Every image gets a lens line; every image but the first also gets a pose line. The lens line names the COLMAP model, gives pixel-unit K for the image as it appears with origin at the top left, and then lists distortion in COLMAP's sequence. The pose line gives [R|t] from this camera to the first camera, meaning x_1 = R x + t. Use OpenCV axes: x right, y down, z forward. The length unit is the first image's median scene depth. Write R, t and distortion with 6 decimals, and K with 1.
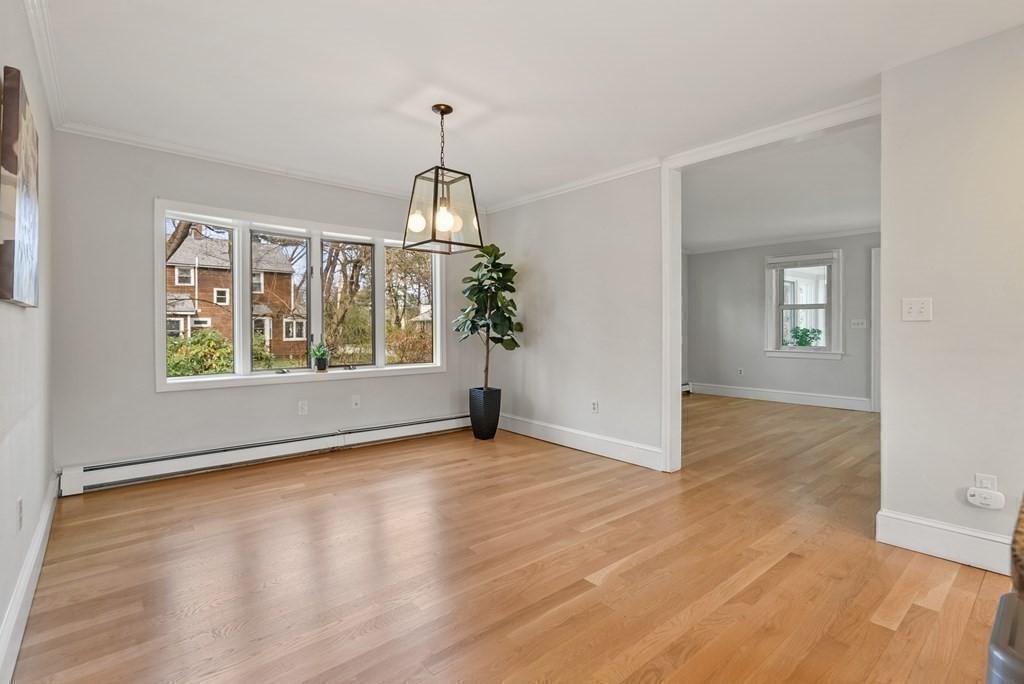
lens RADIAL K [[477.2, 0, 514.6], [0, 477.2, 331.9], [0, 0, 1]] dist [-0.007240, 0.004165]
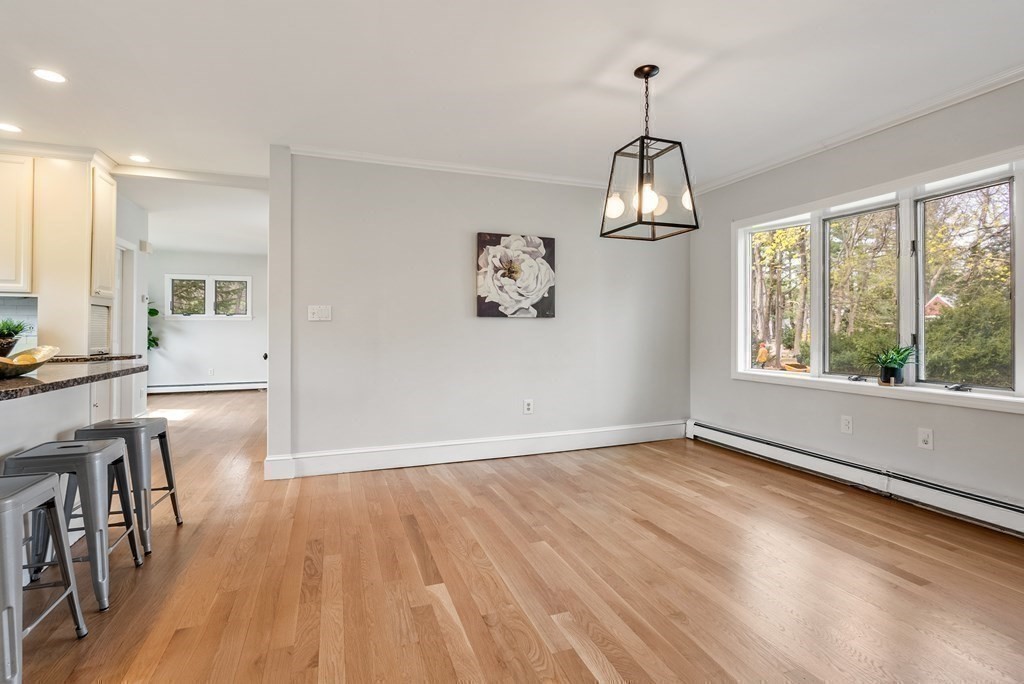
lens RADIAL K [[477.2, 0, 502.0], [0, 477.2, 325.8], [0, 0, 1]] dist [-0.007240, 0.004165]
pose [[-0.358661, -0.005392, -0.933452, 0.683800], [-0.004853, 0.999981, -0.003912, -0.001327], [0.933455, 0.003127, -0.358680, 0.986690]]
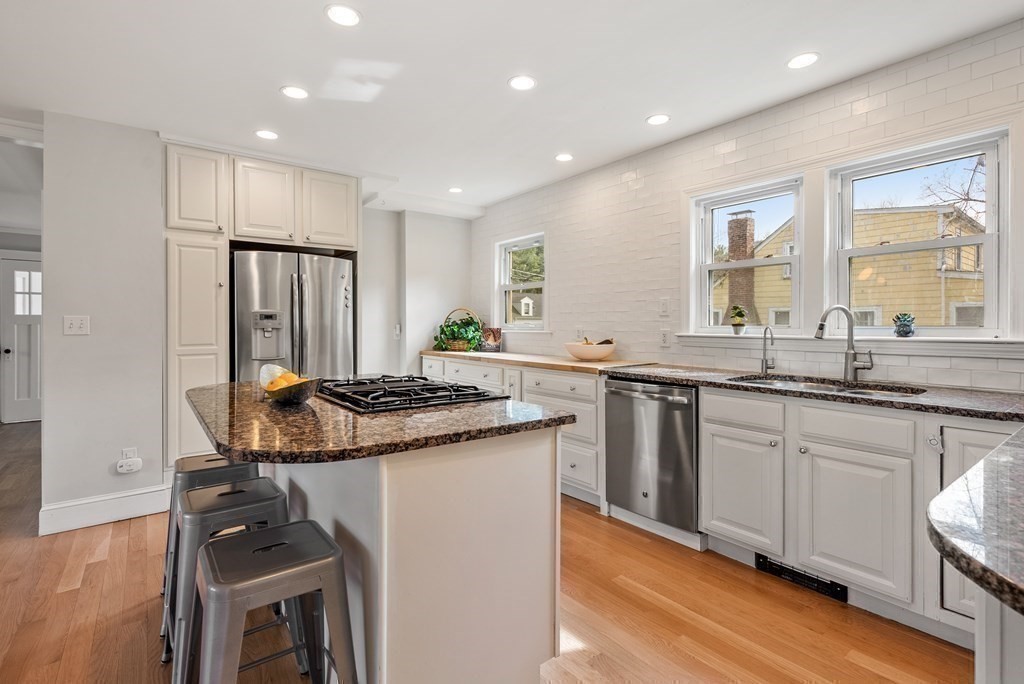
lens RADIAL K [[477.2, 0, 502.5], [0, 477.2, 325.1], [0, 0, 1]] dist [-0.007240, 0.004165]
pose [[0.065101, 0.004255, 0.997870, -0.213776], [0.009630, 0.999942, -0.004892, -0.024467], [-0.997832, 0.009928, 0.065056, -0.110743]]
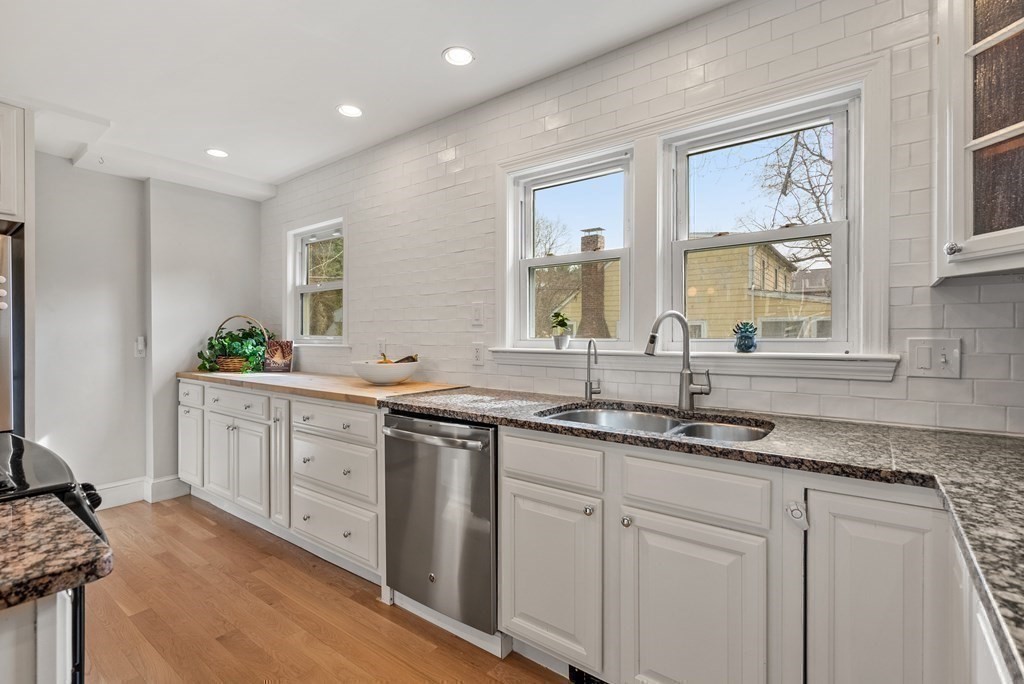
lens RADIAL K [[477.2, 0, 499.6], [0, 477.2, 338.4], [0, 0, 1]] dist [-0.007240, 0.004165]
pose [[-0.197851, 0.001623, 0.980231, 0.058837], [0.010602, 0.999944, 0.000485, -0.023871], [-0.980175, 0.010489, -0.197857, -0.279333]]
